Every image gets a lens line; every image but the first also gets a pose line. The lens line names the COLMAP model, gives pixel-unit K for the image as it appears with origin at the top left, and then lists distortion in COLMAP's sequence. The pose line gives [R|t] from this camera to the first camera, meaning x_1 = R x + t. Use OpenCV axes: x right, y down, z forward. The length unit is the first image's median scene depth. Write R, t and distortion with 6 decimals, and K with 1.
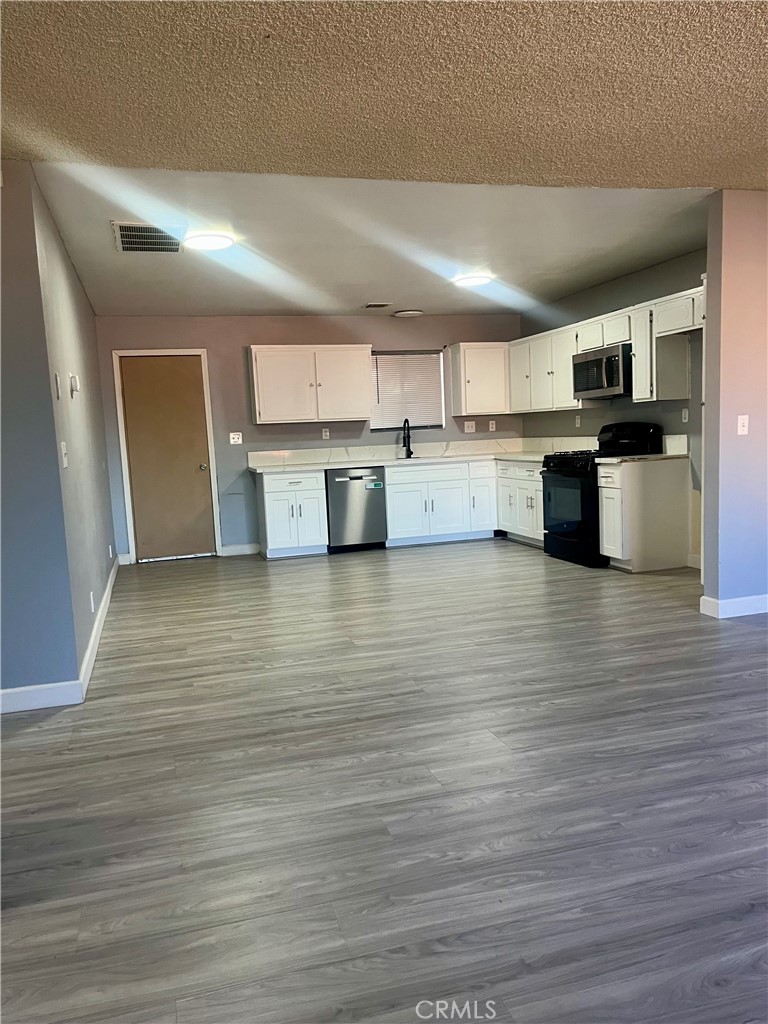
lens RADIAL K [[783.9, 0, 371.1], [0, 783.9, 516.8], [0, 0, 1]] dist [0.061334, -0.092326]
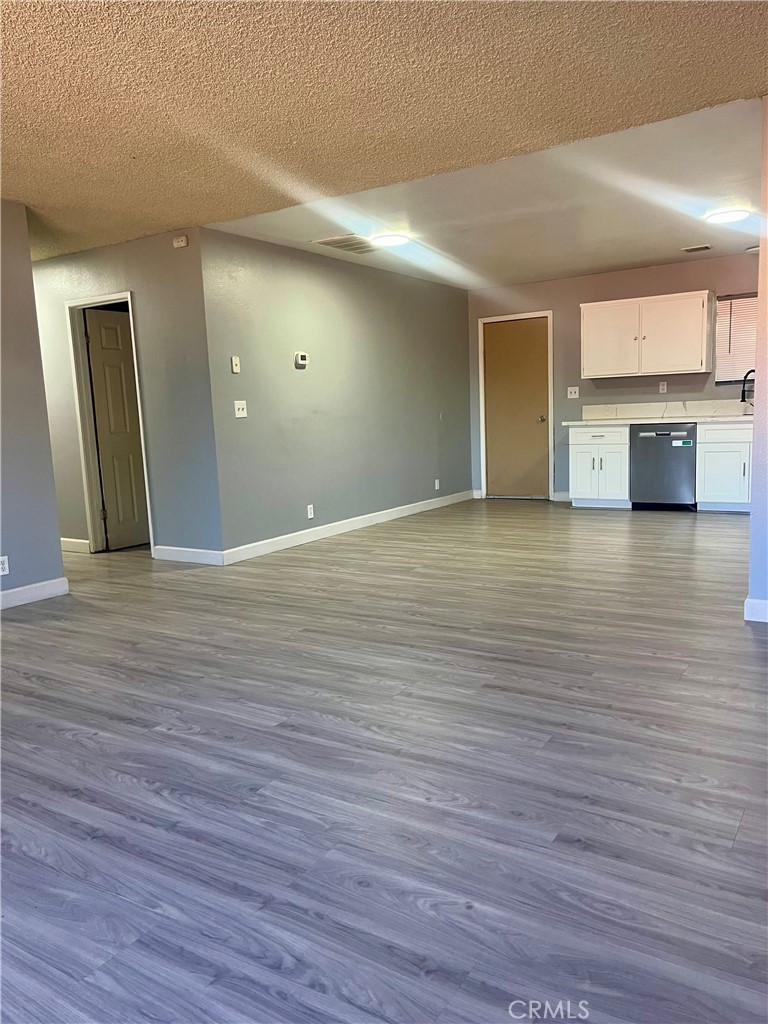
lens RADIAL K [[783.9, 0, 371.1], [0, 783.9, 516.8], [0, 0, 1]] dist [0.061334, -0.092326]
pose [[0.646675, 0.123978, -0.752622, 0.581427], [-0.070848, 0.992200, 0.102569, -0.027242], [0.759468, -0.013007, 0.650415, 0.111873]]
